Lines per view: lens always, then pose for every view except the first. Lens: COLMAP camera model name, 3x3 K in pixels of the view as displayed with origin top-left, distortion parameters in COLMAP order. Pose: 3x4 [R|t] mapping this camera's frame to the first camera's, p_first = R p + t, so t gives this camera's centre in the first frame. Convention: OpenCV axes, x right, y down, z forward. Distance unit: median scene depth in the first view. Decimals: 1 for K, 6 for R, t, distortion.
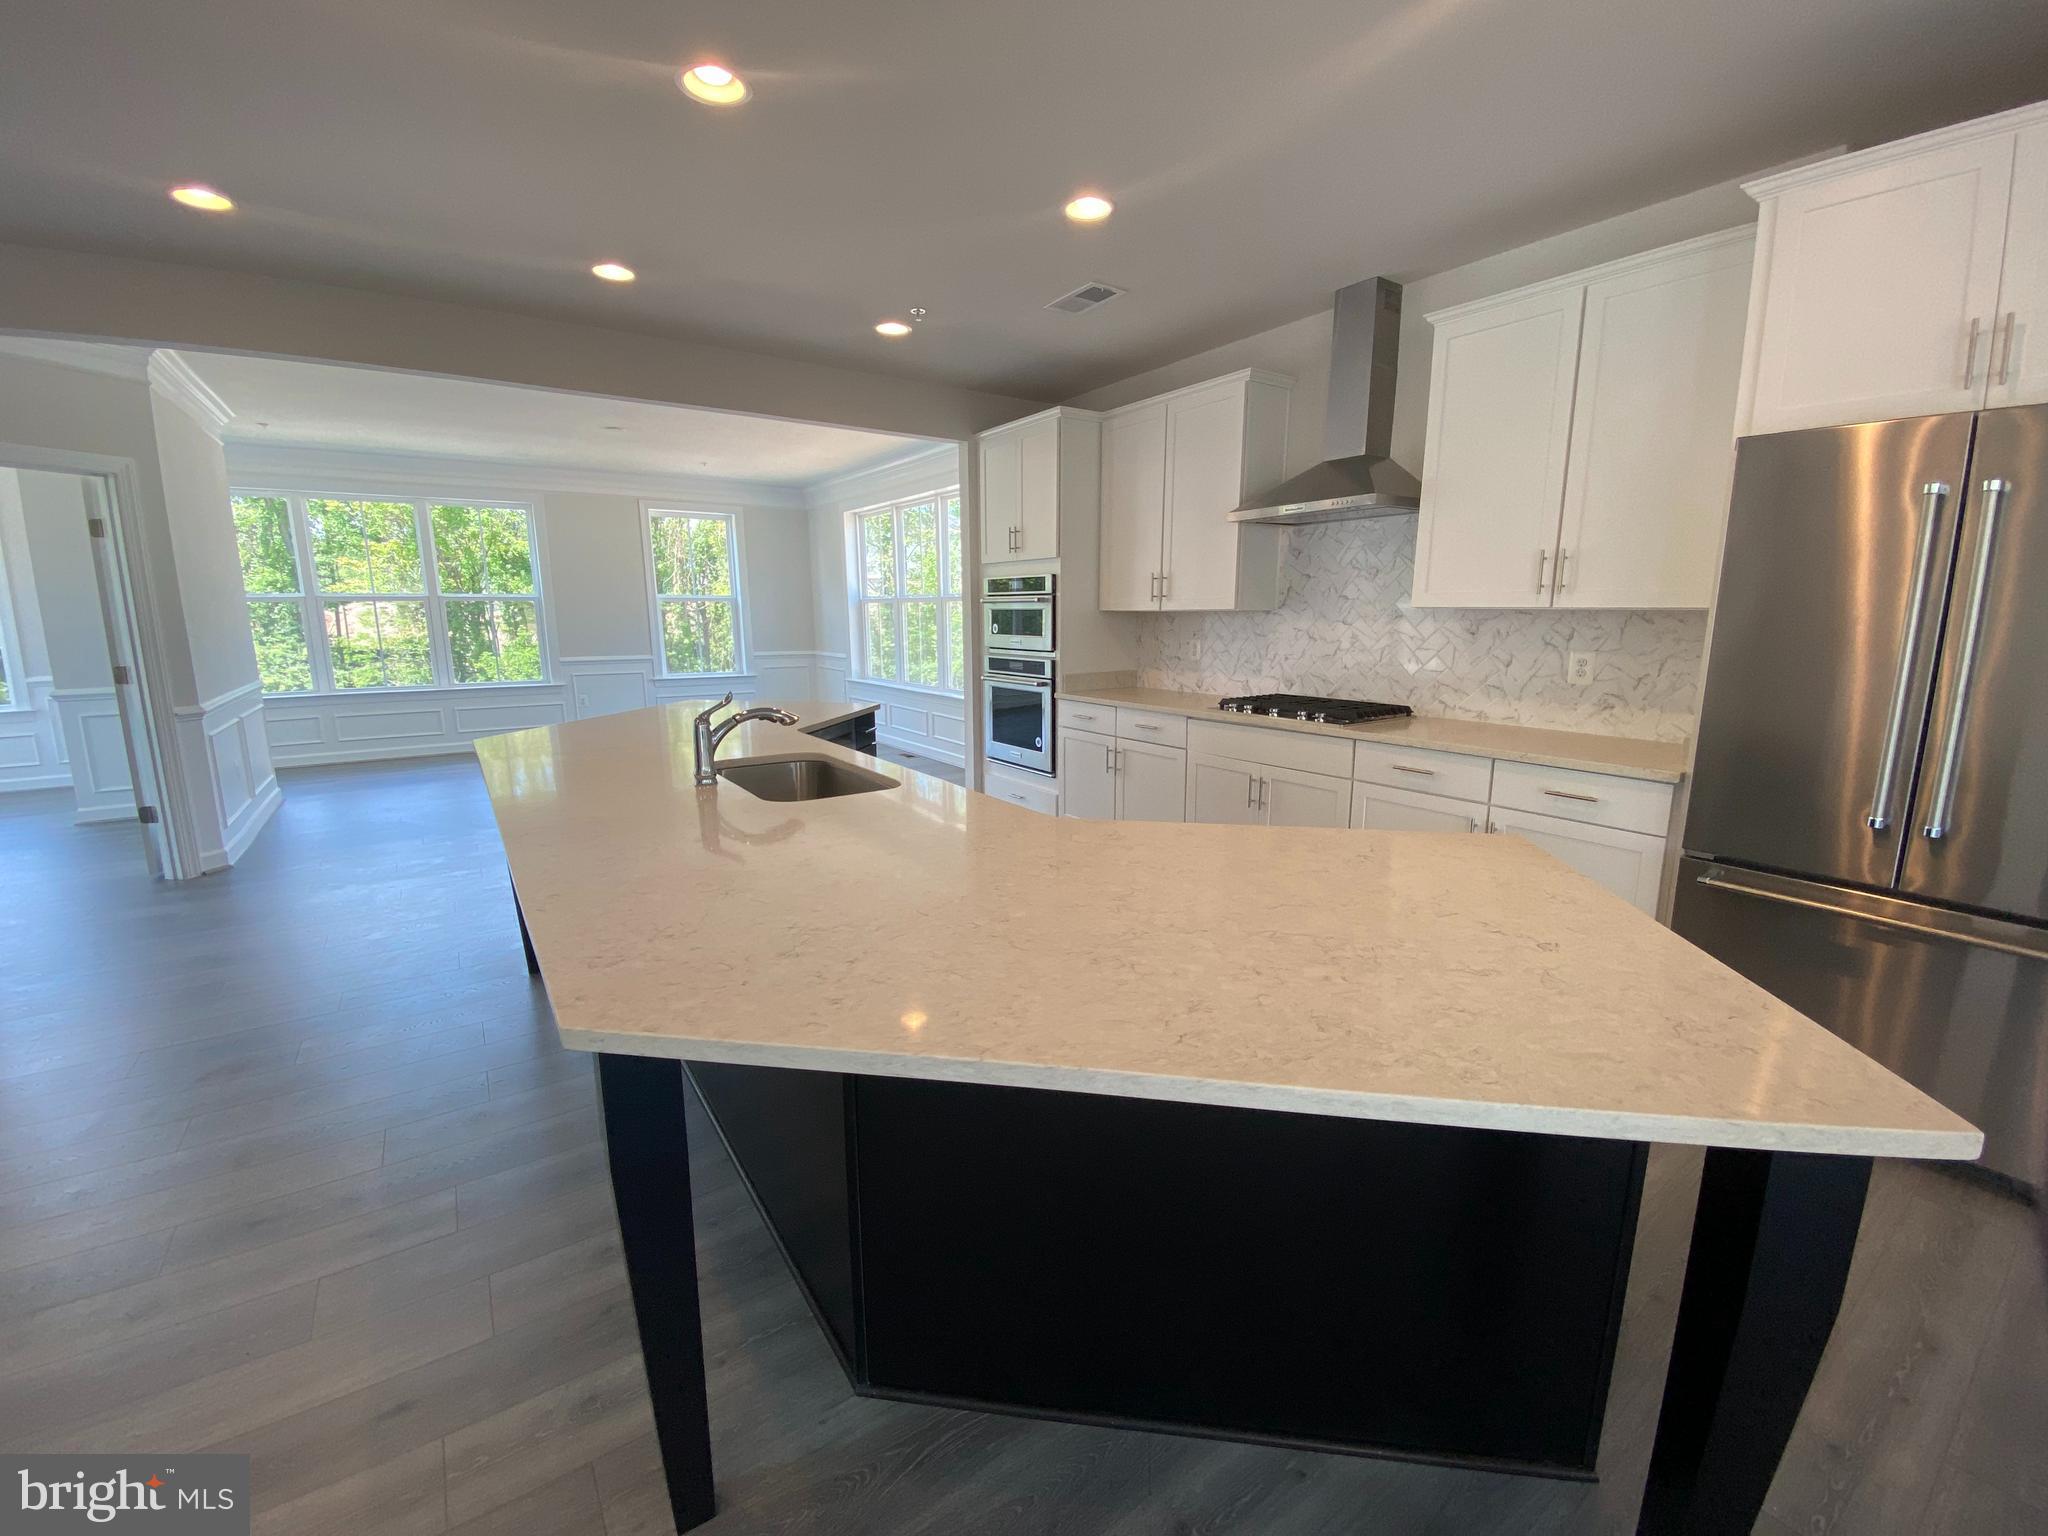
lens RADIAL K [[831.6, 0, 1029.7], [0, 831.6, 766.2], [0, 0, 1]] dist [0.060614, -0.042152]
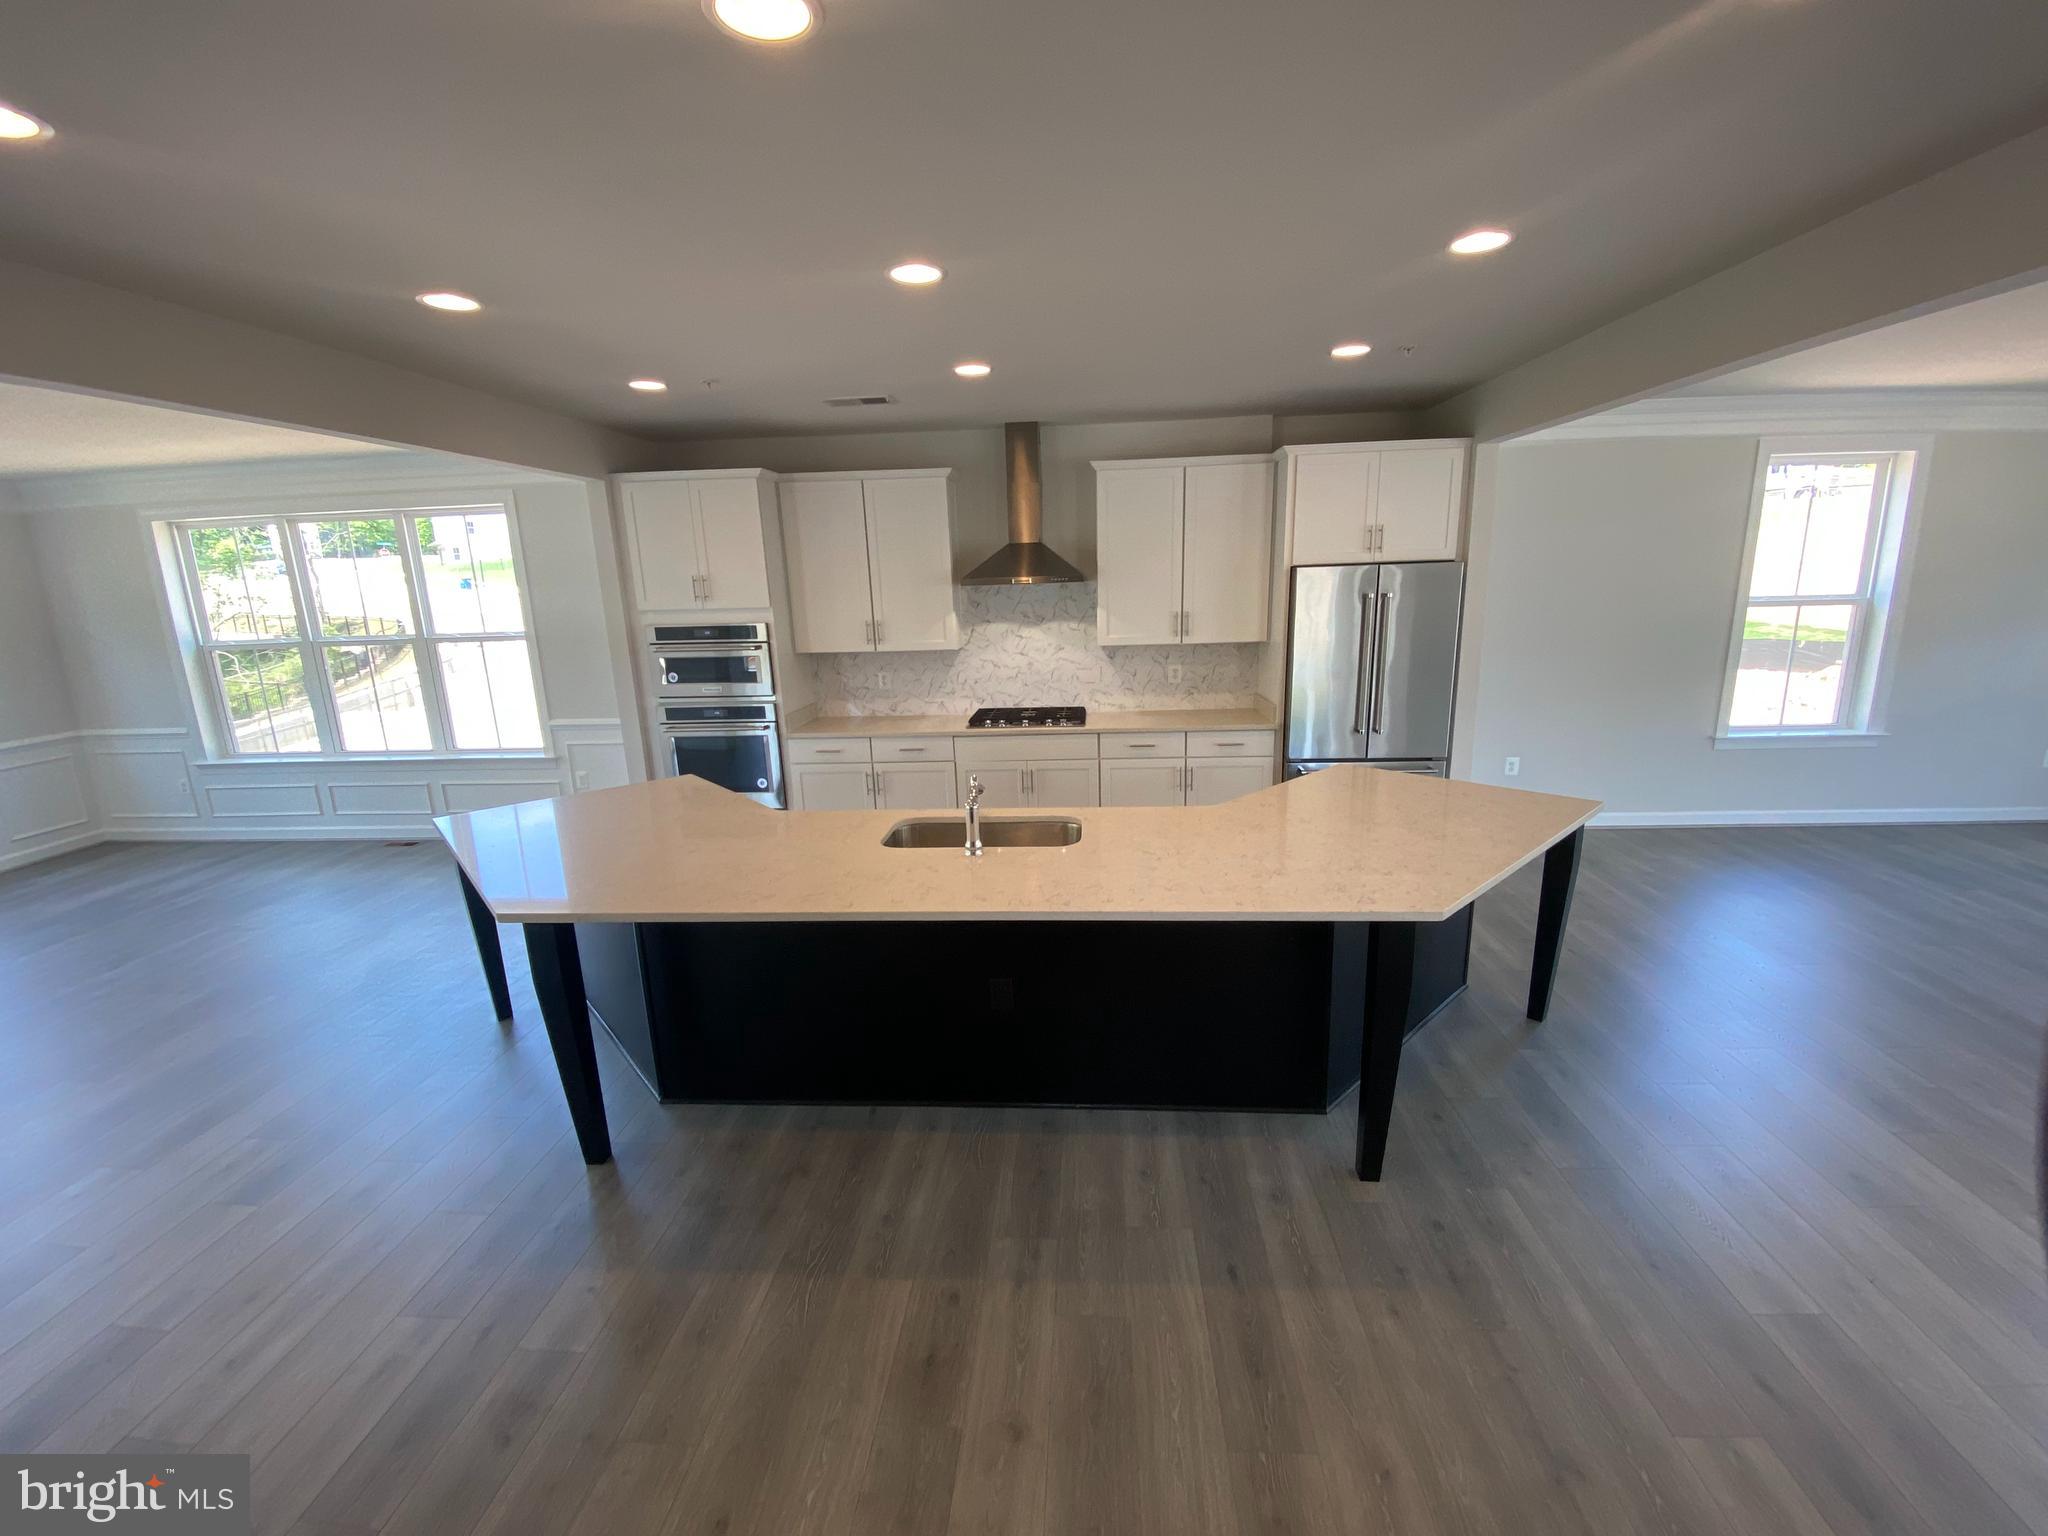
lens RADIAL K [[831.6, 0, 1029.7], [0, 831.6, 766.2], [0, 0, 1]] dist [0.060614, -0.042152]
pose [[0.625485, -0.187225, 0.757440, -0.663953], [0.172544, 0.979939, 0.099737, -0.112461], [-0.760918, 0.068308, 0.645242, 0.083930]]
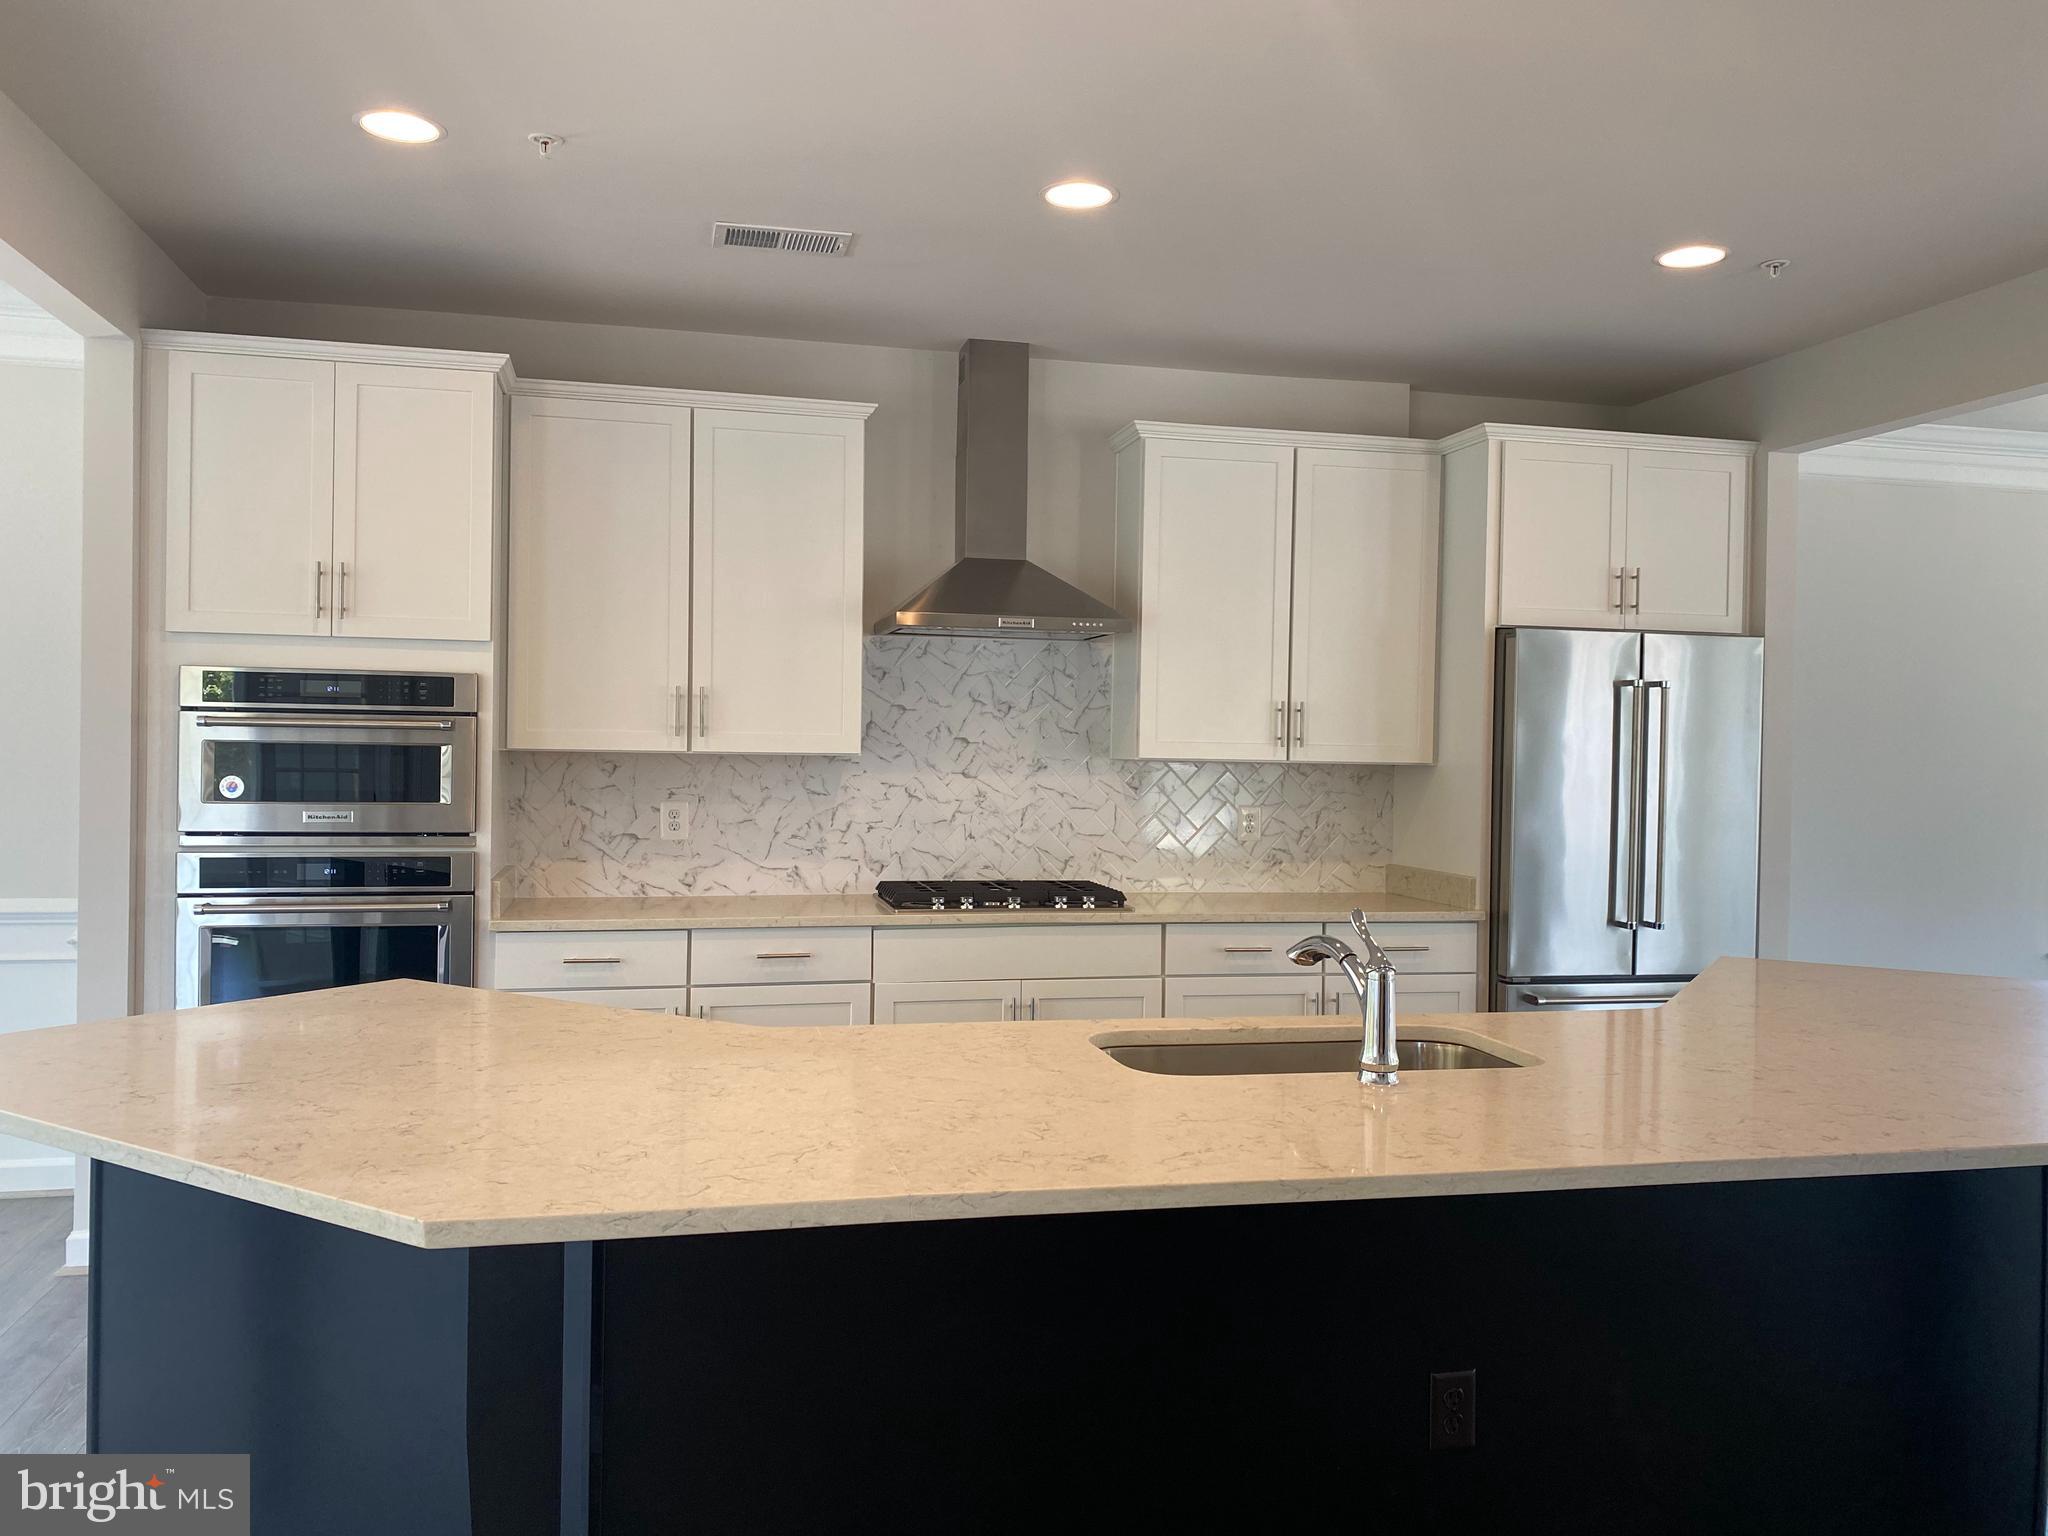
lens RADIAL K [[1575.8, 0, 1015.9], [0, 1575.8, 767.5], [0, 0, 1]] dist [0.033529, -0.007321]
pose [[0.364990, -0.002794, 0.931007, -0.783206], [0.154958, 0.986229, -0.057790, -0.085448], [-0.918025, 0.165360, 0.360396, 0.439028]]
